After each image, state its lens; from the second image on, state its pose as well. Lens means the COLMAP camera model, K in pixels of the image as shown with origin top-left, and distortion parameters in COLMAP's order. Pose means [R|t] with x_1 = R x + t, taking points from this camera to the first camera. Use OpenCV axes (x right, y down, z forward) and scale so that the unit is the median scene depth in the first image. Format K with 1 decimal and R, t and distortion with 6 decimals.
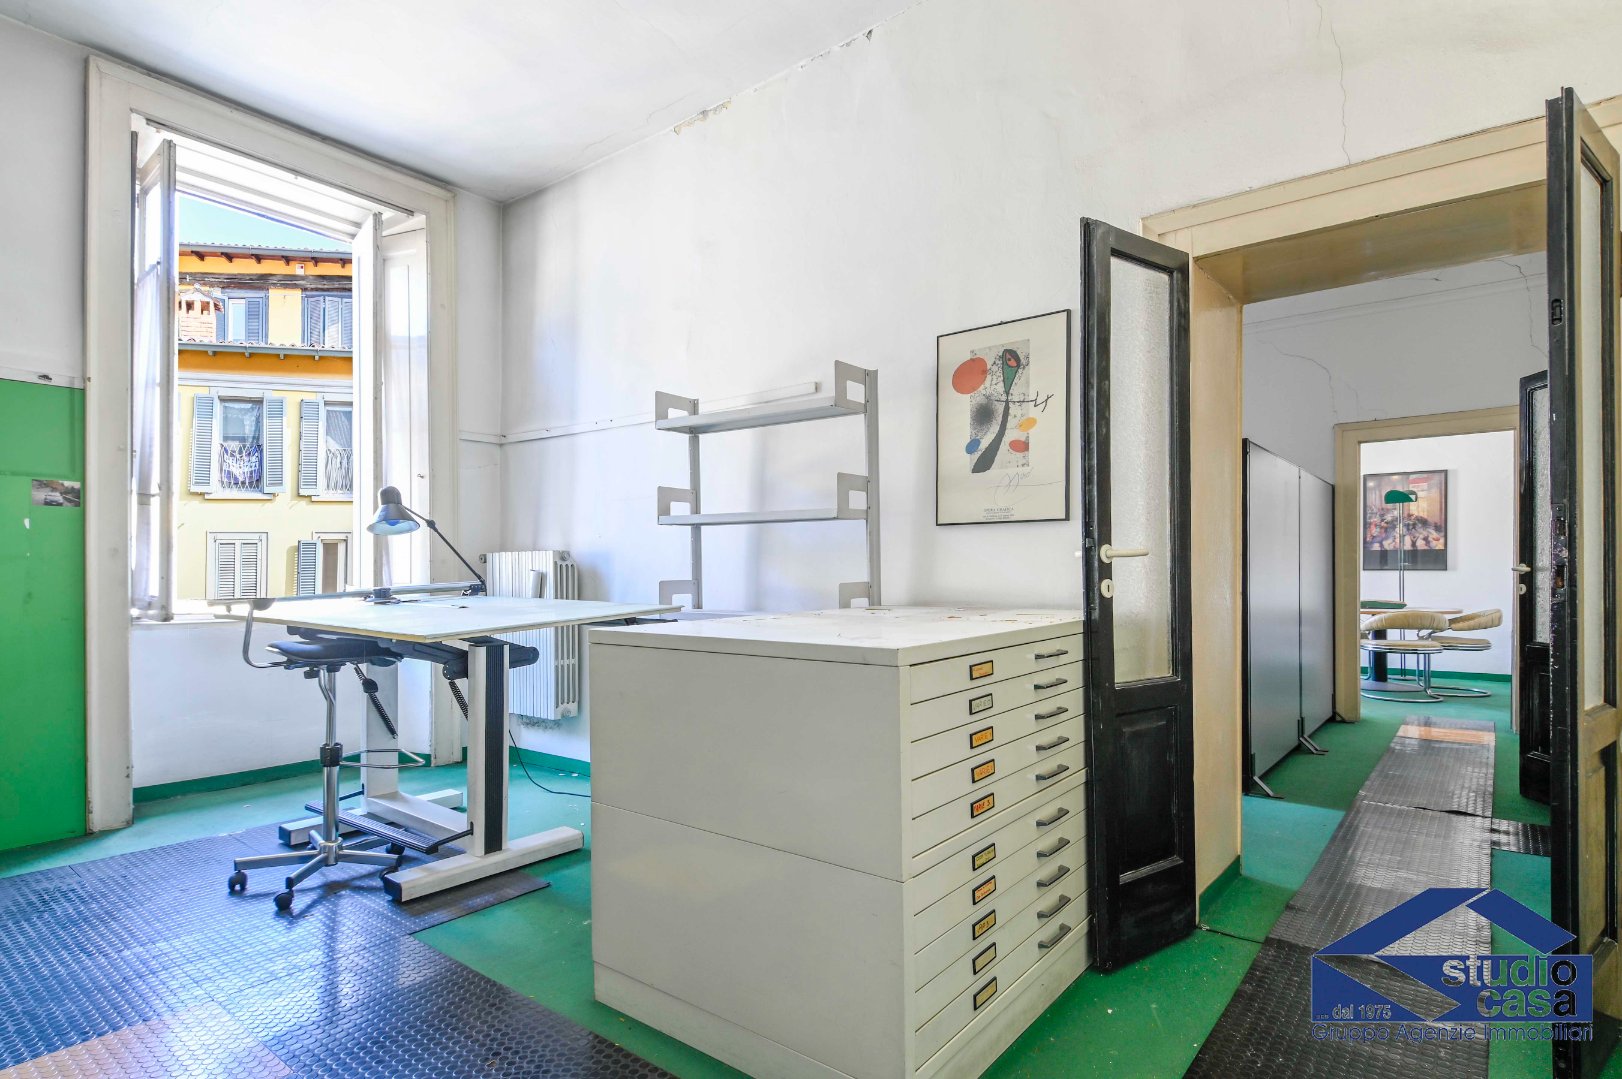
lens RADIAL K [[880.1, 0, 753.3], [0, 880.1, 567.7], [0, 0, 1]] dist [0.031204, -0.019987]
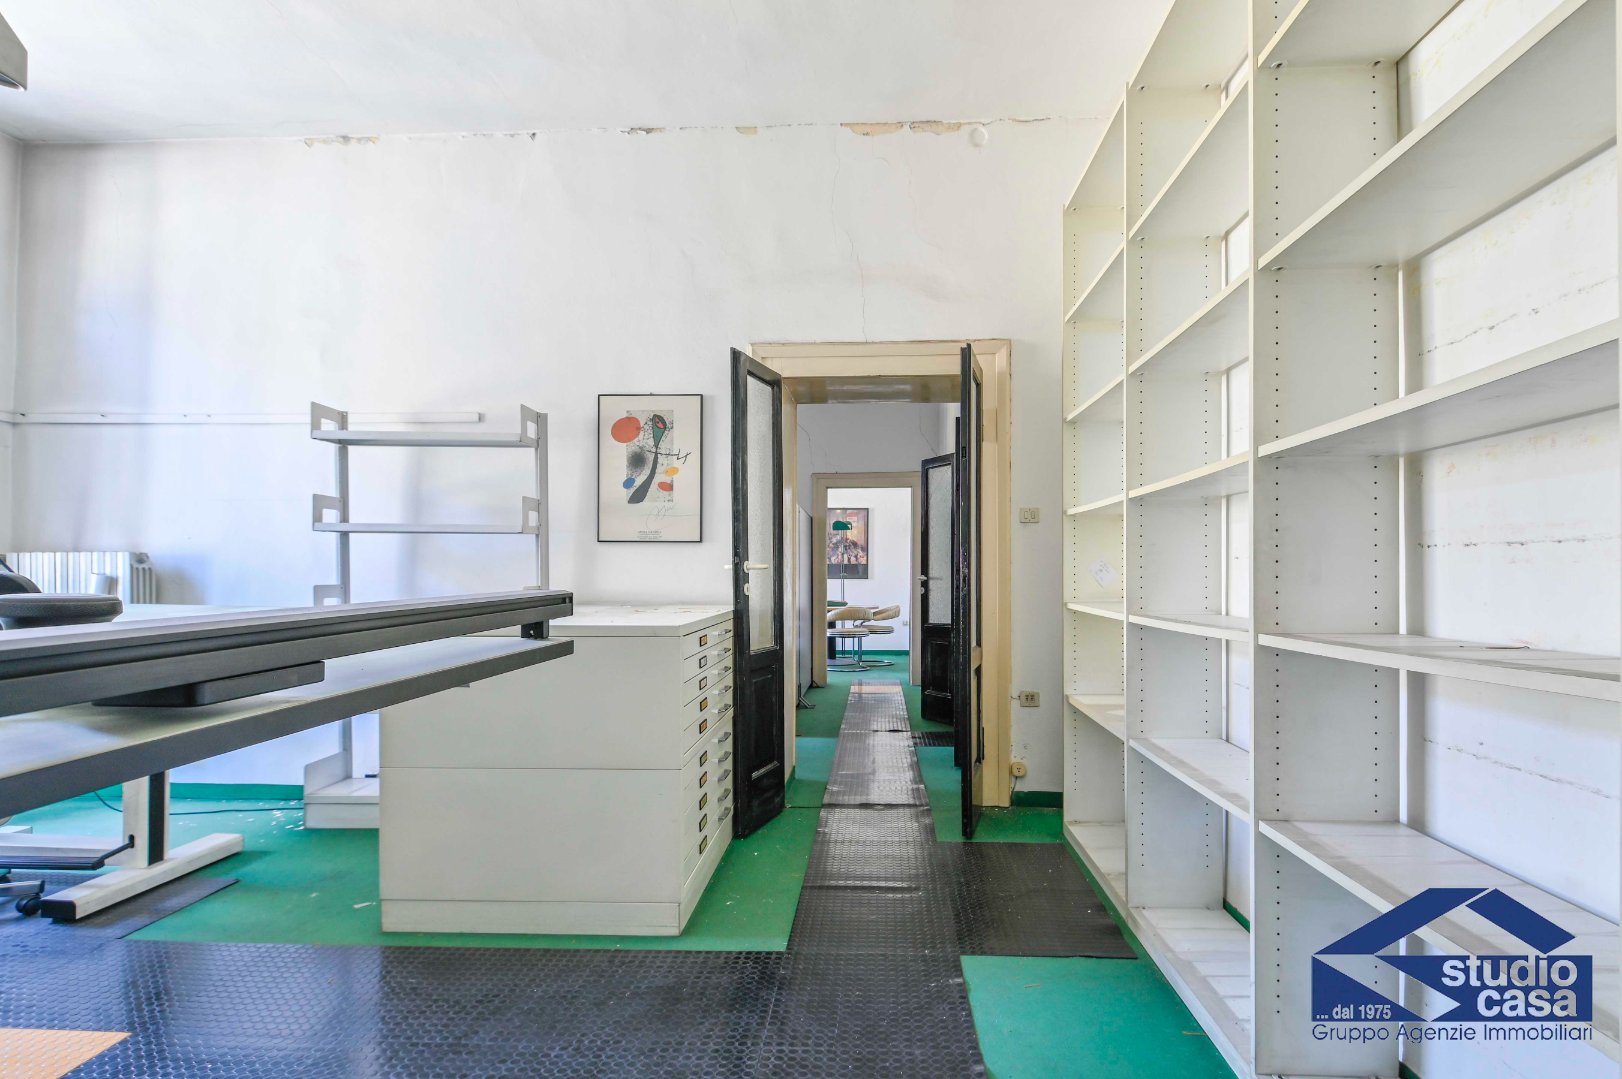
lens RADIAL K [[880.1, 0, 808.5], [0, 880.1, 553.7], [0, 0, 1]] dist [0.031204, -0.019987]
pose [[0.814946, 0.021682, 0.579130, -0.275394], [-0.008007, 0.999626, -0.026158, 0.000573], [-0.579481, 0.016680, 0.814815, -0.217342]]
